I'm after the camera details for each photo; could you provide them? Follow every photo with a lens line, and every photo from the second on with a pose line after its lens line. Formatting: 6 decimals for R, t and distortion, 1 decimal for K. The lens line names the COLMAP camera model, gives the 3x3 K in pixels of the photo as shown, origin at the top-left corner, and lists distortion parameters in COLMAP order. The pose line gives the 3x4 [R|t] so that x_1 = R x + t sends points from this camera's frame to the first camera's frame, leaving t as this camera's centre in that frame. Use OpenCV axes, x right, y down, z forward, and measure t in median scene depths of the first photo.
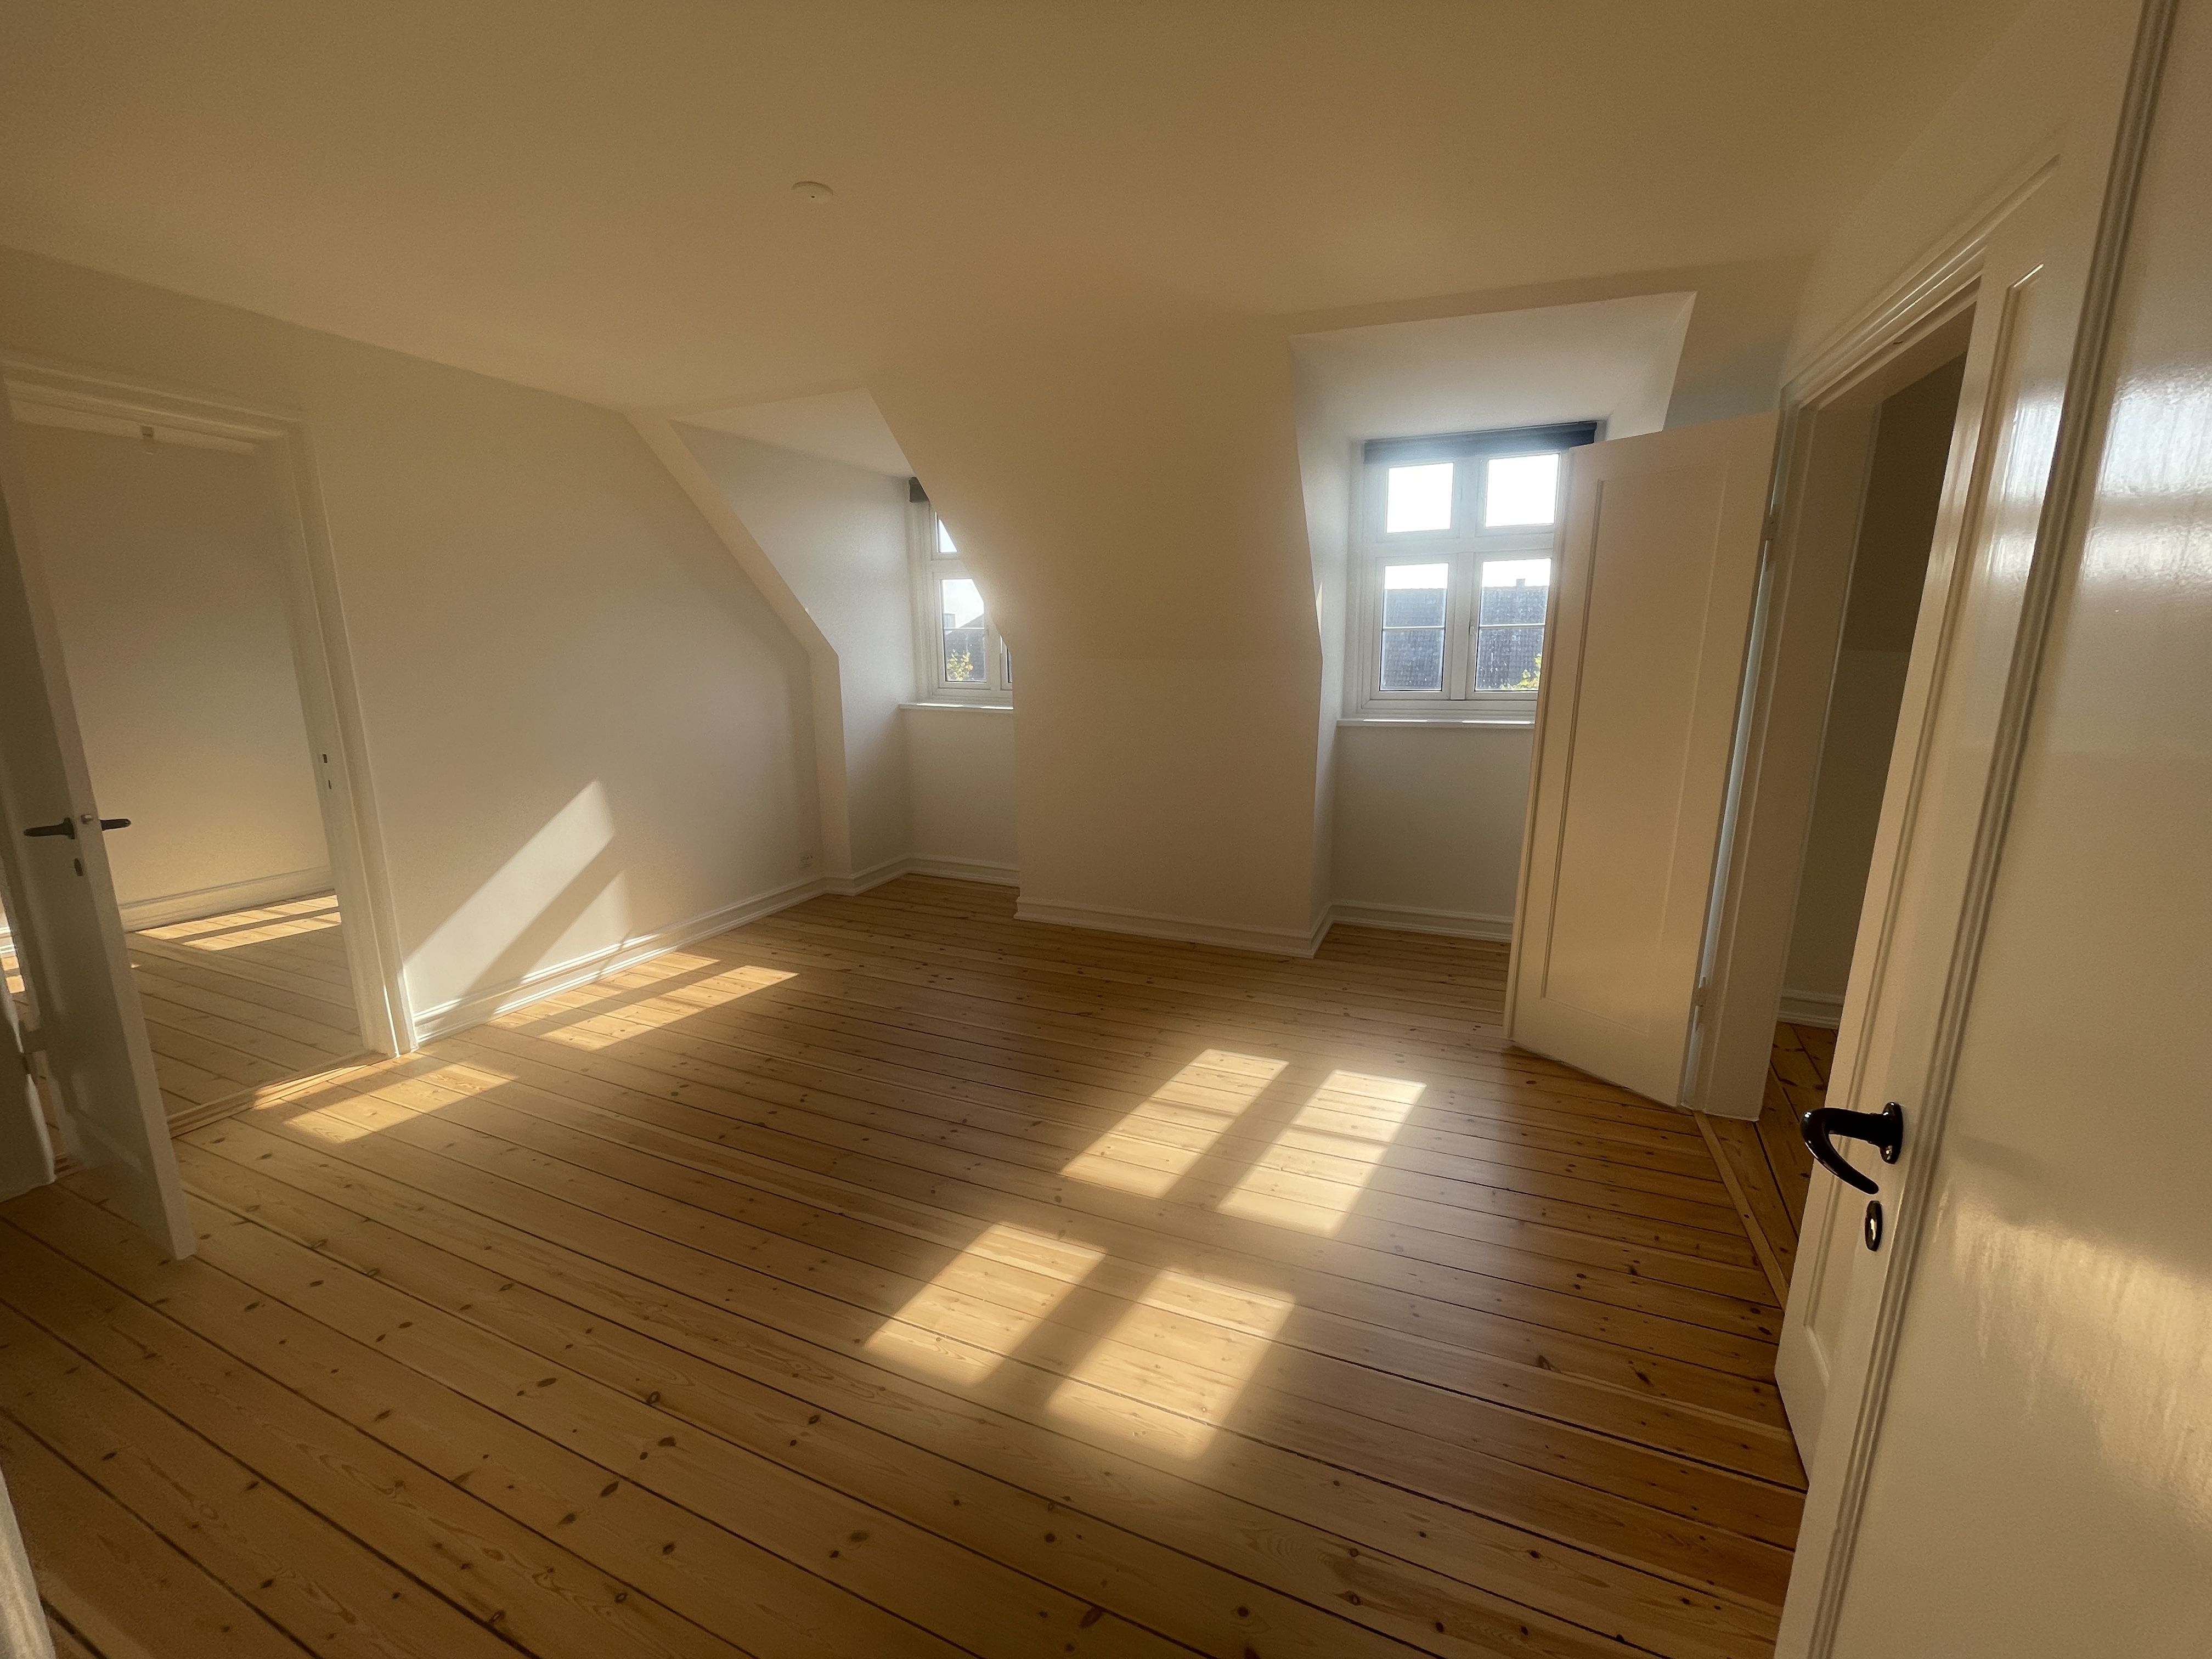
lens RADIAL K [[882.3, 0, 1106.0], [0, 882.3, 824.9], [0, 0, 1]] dist [-0.001603, -0.000073]
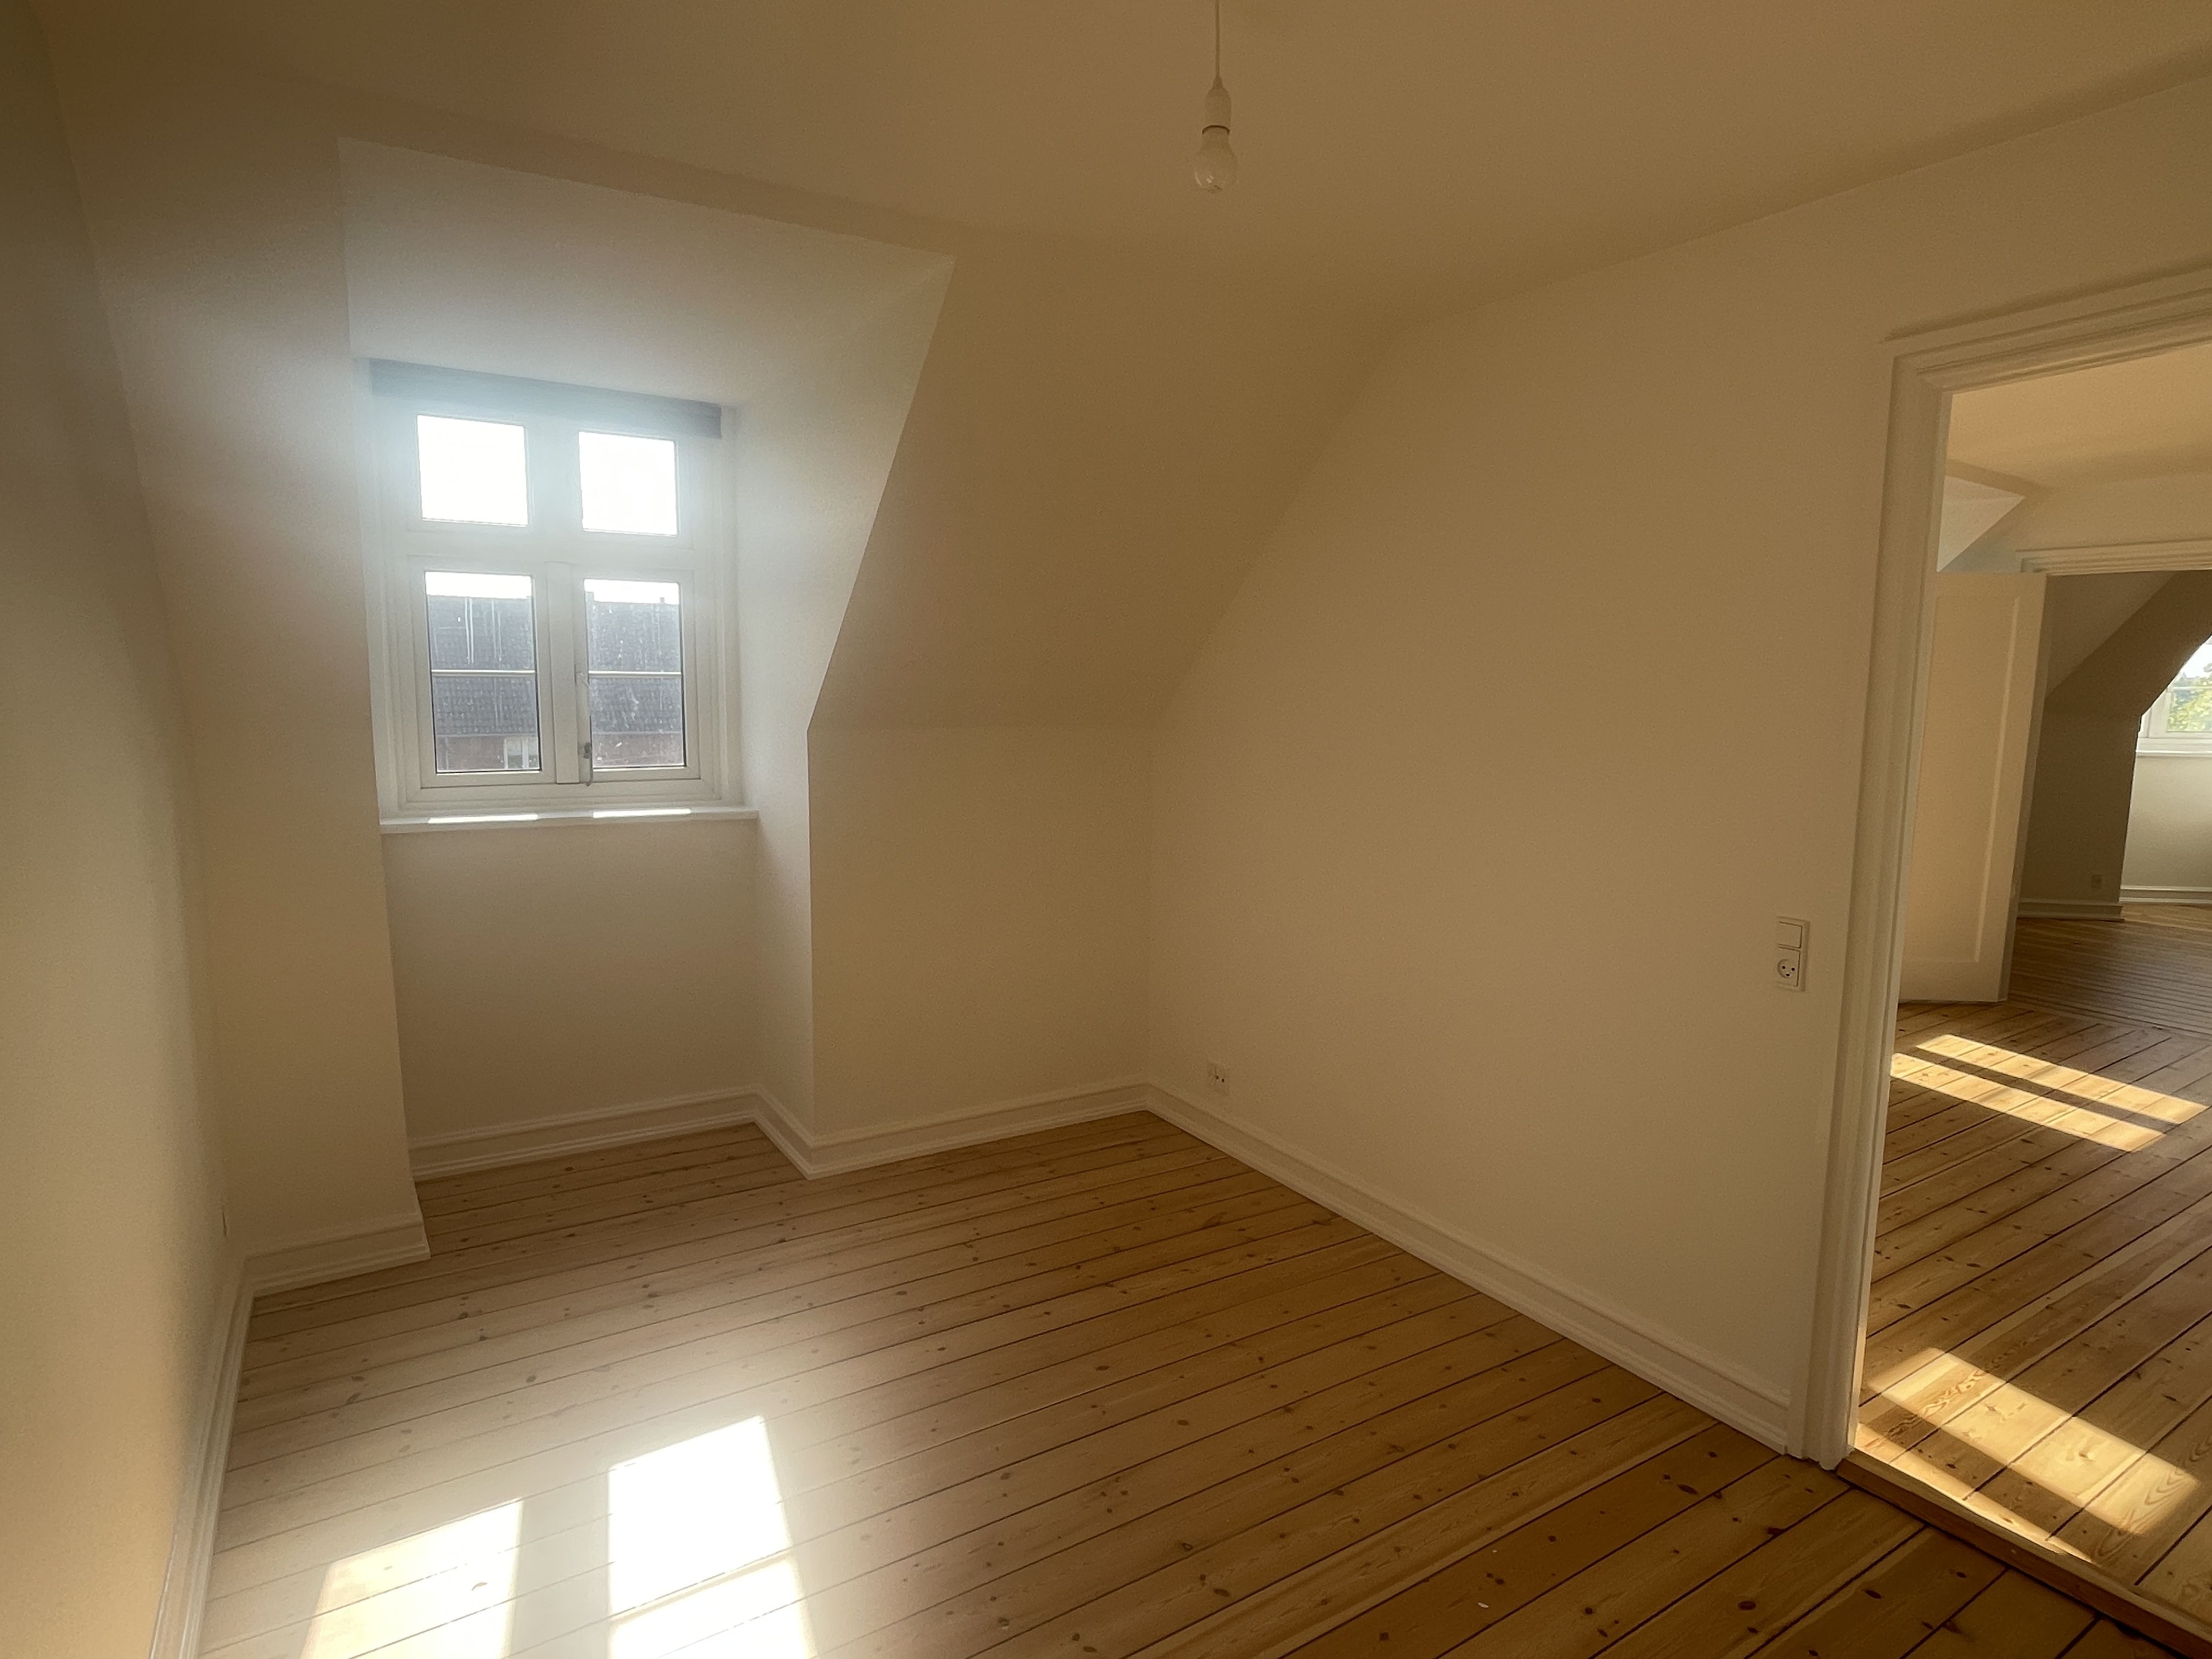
lens RADIAL K [[1143.4, 0, 1099.5], [0, 1143.4, 829.9], [0, 0, 1]] dist [-0.019174, 0.003764]
pose [[0.598913, -0.100188, 0.794522, -1.469649], [0.153905, 0.988048, 0.008577, -0.188488], [-0.785886, 0.117144, 0.607175, 0.796836]]
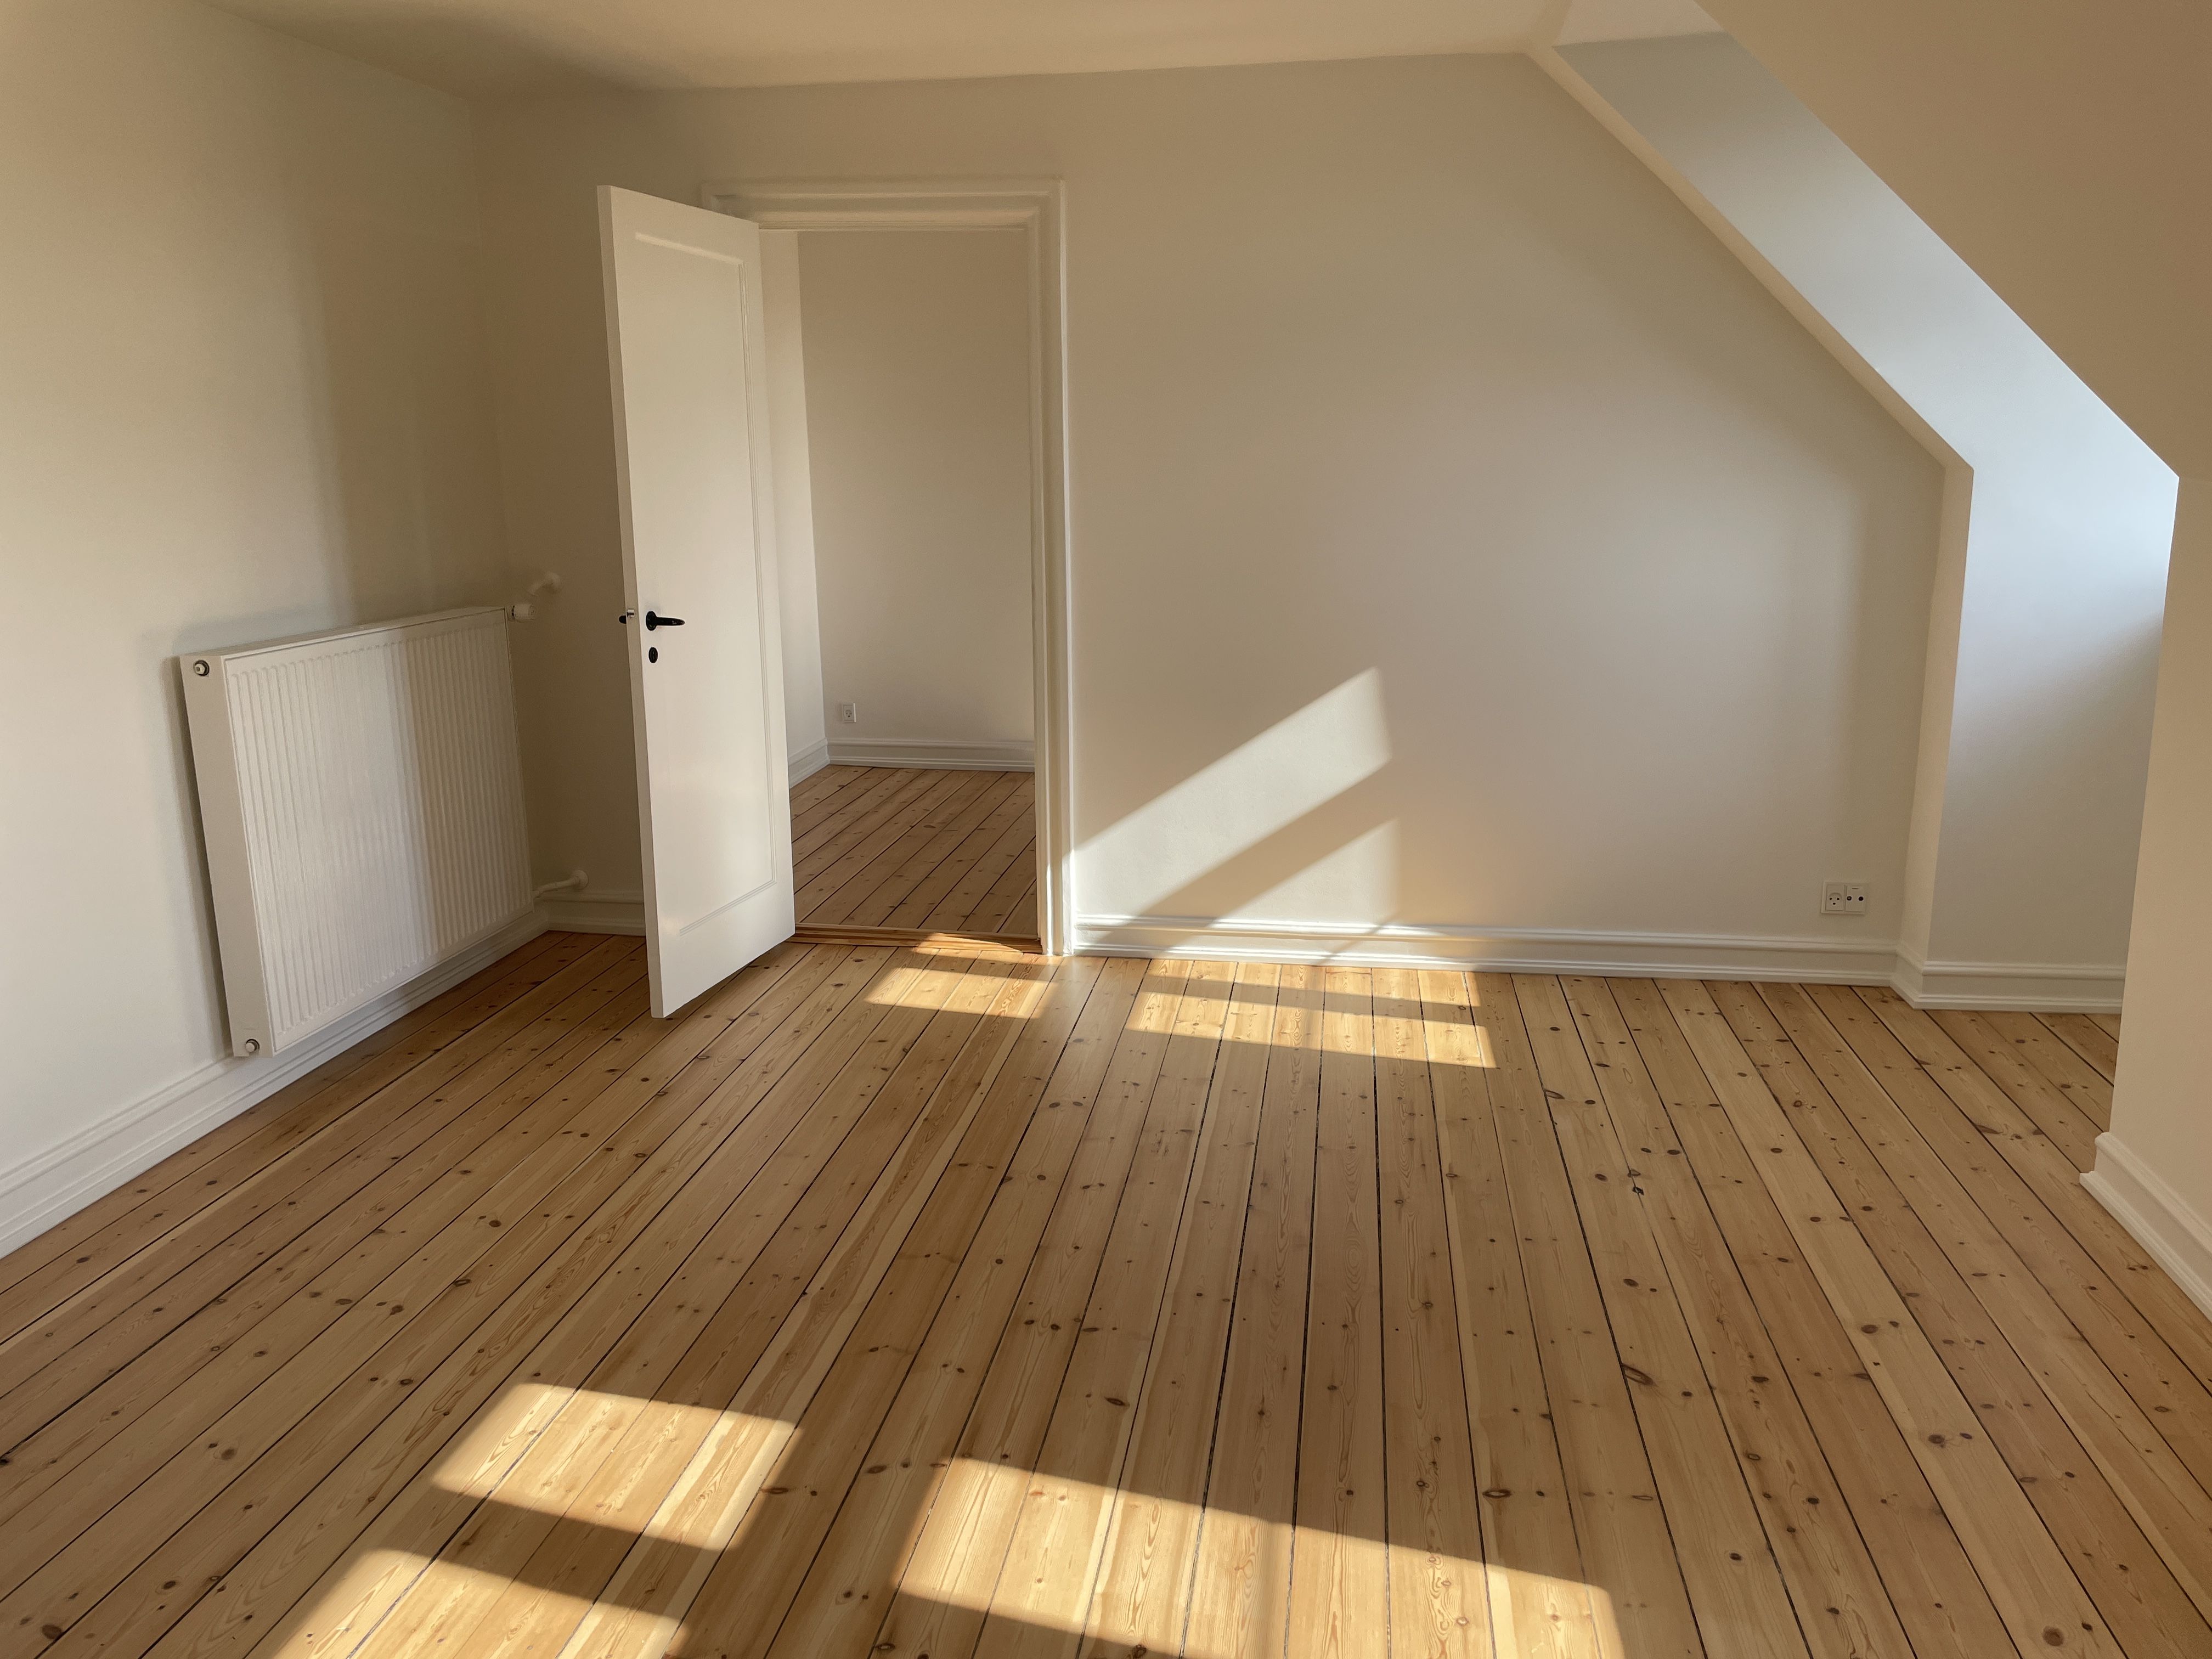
lens RADIAL K [[1683.8, 0, 1106.3], [0, 1683.8, 816.4], [0, 0, 1]] dist [0.045222, -0.003017]
pose [[0.242703, 0.203779, -0.948456, 0.613988], [-0.182555, 0.969815, 0.161654, -0.116388], [0.952769, 0.133911, 0.272578, 0.539428]]
